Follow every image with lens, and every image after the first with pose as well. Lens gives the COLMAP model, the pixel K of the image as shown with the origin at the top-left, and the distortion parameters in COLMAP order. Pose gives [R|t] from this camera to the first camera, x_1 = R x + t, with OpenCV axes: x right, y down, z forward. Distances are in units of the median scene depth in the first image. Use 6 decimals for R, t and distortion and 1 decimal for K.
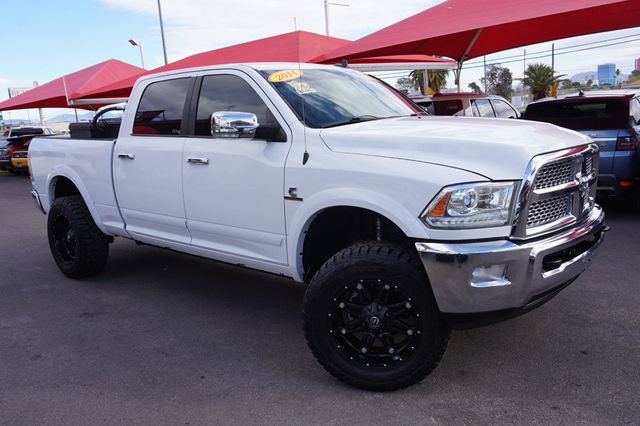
lens RADIAL K [[558.4, 0, 320.0], [0, 558.4, 213.0], [0, 0, 1]] dist [0.037324, 0.001401]
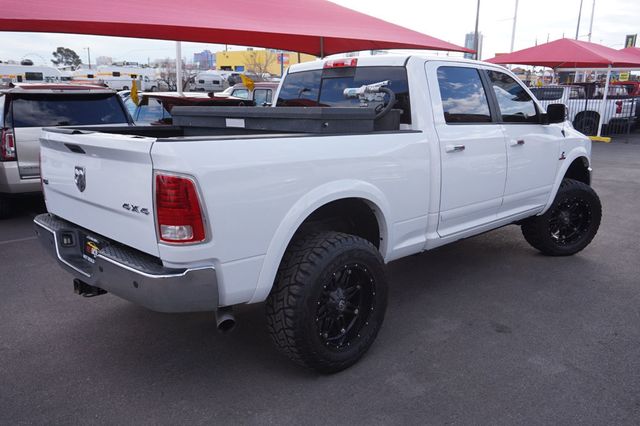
lens RADIAL K [[527.7, 0, 320.0], [0, 527.7, 213.0], [0, 0, 1]] dist [0.029588, 0.004693]
pose [[0.046118, -0.171492, 0.984105, -1.546307], [0.167041, 0.972606, 0.161660, -0.224912], [-0.984871, 0.156931, 0.073501, 1.528643]]
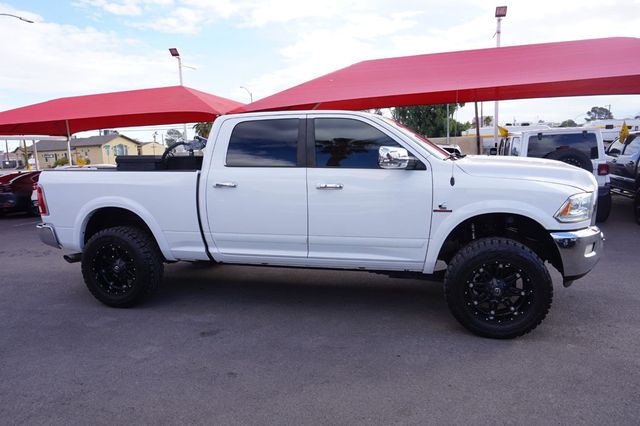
lens RADIAL K [[432.3, 0, 320.0], [0, 432.3, 213.0], [0, 0, 1]] dist [-0.050532, 0.048622]
pose [[0.866683, -0.045157, 0.496812, -0.797068], [0.070273, 0.997015, -0.031967, -0.007976], [-0.493886, 0.062618, 0.867269, 0.224752]]
